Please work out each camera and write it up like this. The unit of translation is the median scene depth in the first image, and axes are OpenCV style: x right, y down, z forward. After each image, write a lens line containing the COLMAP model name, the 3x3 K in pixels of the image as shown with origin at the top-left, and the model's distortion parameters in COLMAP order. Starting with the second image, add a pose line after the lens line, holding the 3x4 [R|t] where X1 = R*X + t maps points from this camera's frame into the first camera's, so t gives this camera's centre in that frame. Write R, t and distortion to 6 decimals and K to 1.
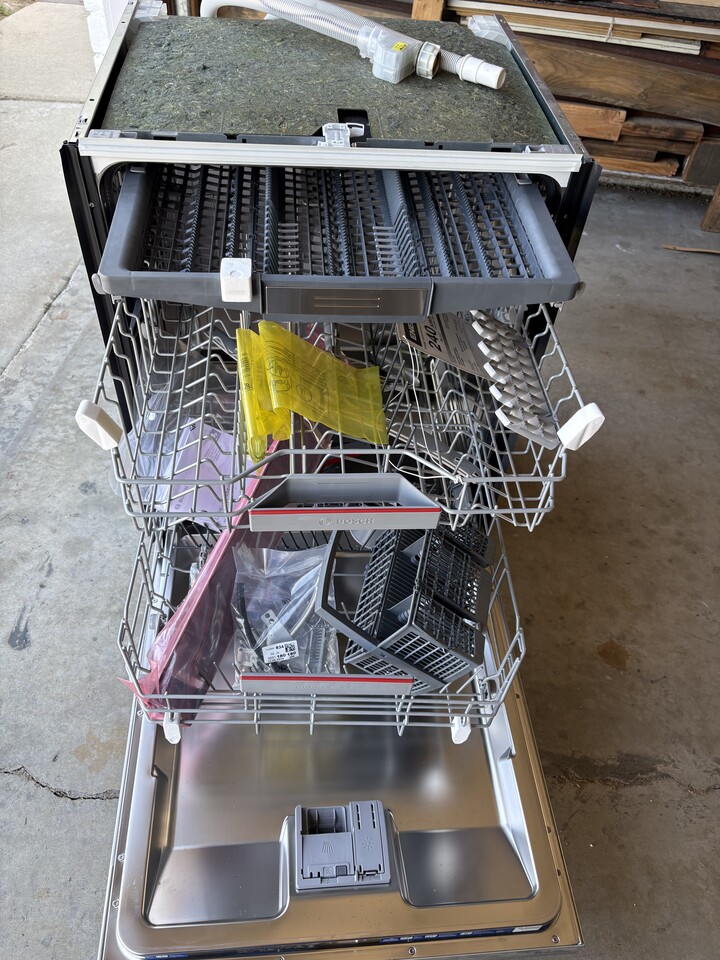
lens RADIAL K [[760.4, 0, 360.0], [0, 760.4, 480.0], [0, 0, 1]] dist [0.036905, -0.052271]
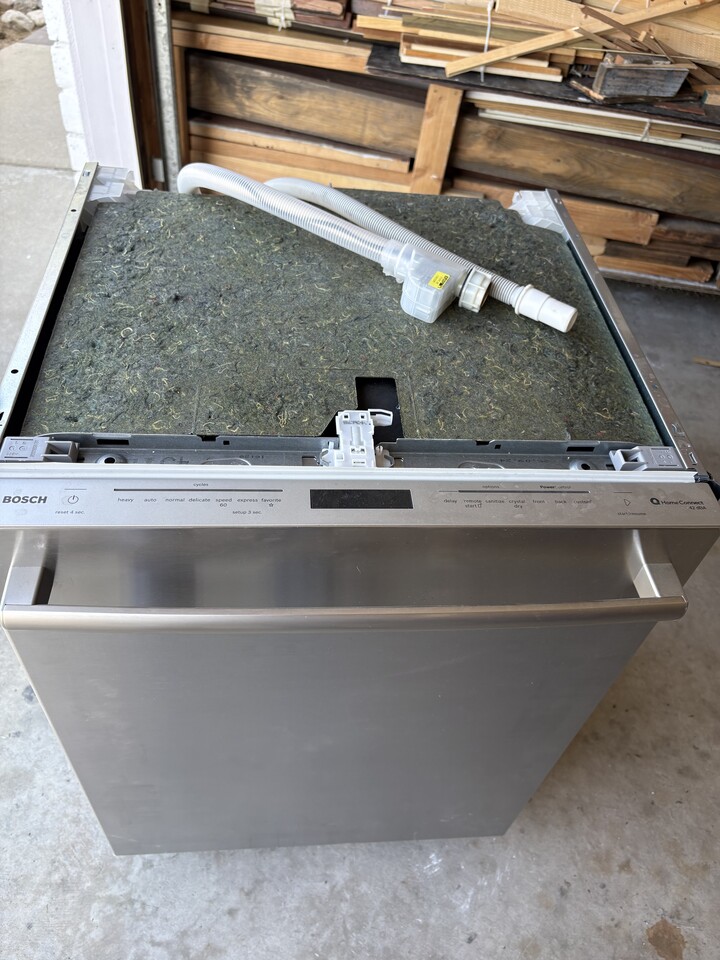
lens RADIAL K [[760.4, 0, 360.0], [0, 760.4, 480.0], [0, 0, 1]] dist [0.036905, -0.052271]
pose [[0.999582, 0.021989, 0.018755, -0.021265], [-0.021776, 0.999697, -0.011505, -0.218245], [-0.019002, 0.011091, 0.999758, 0.156075]]
